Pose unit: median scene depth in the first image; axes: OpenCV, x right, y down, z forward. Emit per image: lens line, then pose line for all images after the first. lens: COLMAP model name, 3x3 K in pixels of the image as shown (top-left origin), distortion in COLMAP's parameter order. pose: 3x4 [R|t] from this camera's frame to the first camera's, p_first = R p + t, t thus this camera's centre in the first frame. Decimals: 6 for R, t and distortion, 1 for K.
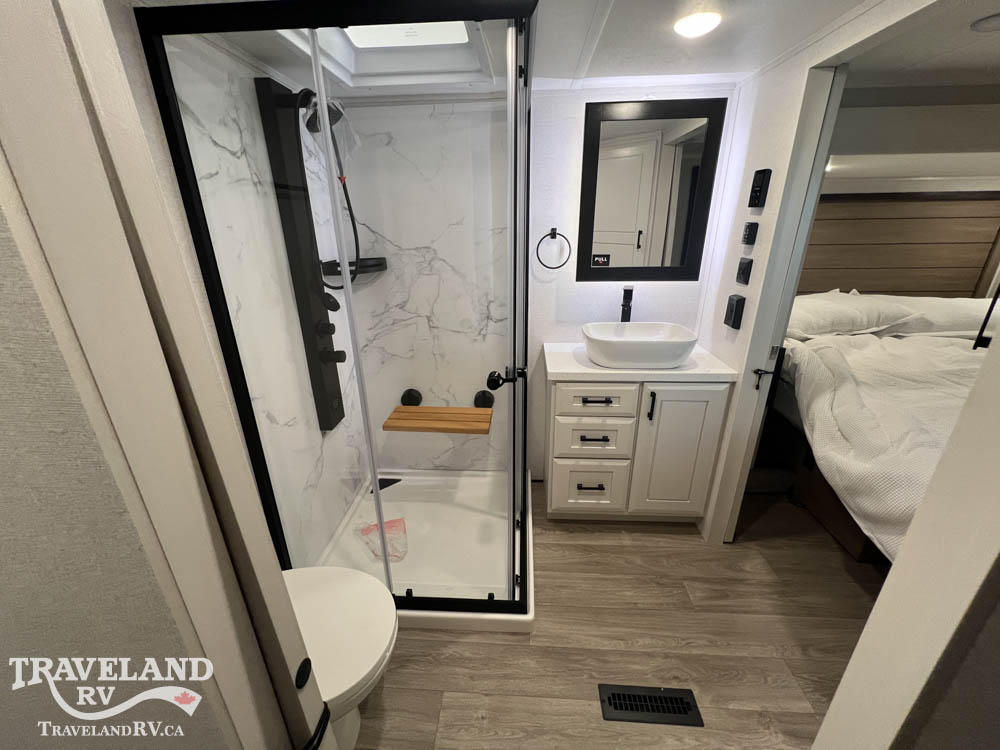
lens RADIAL K [[400.3, 0, 502.0], [0, 400.3, 372.0], [0, 0, 1]] dist [-0.001093, 0.000134]
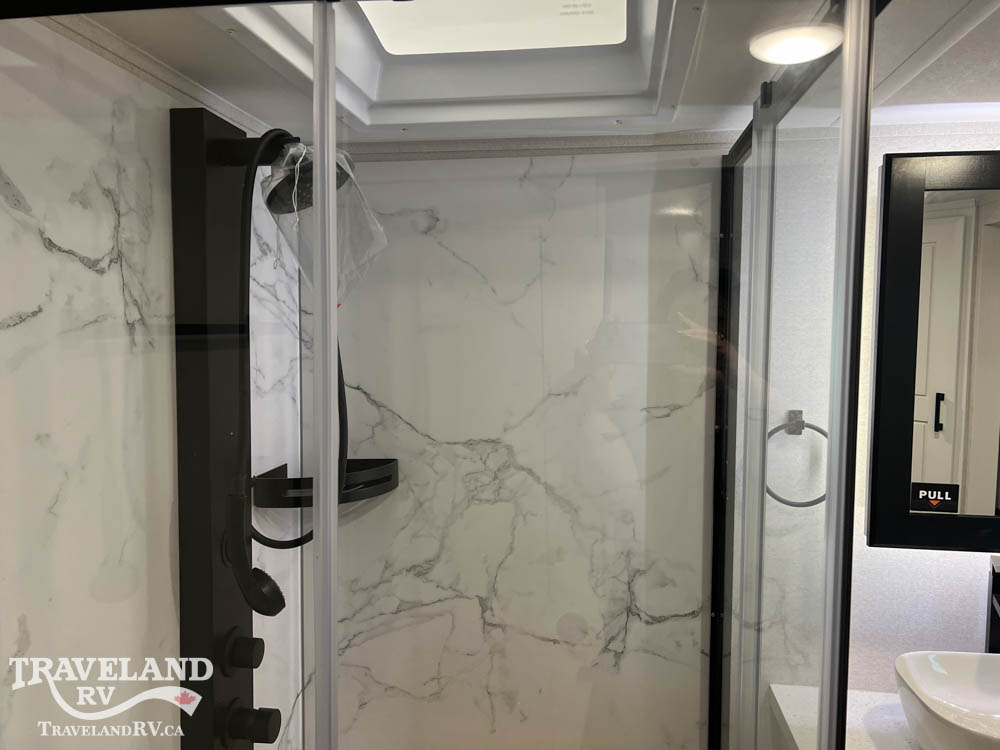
lens RADIAL K [[749.2, 0, 502.6], [0, 749.2, 376.4], [0, 0, 1]] dist [0.039341, -0.025595]
pose [[0.996419, 0.024123, -0.081034, -0.127891], [-0.046473, 0.956929, -0.286579, -0.165294], [0.070631, 0.289319, 0.954623, 0.225204]]
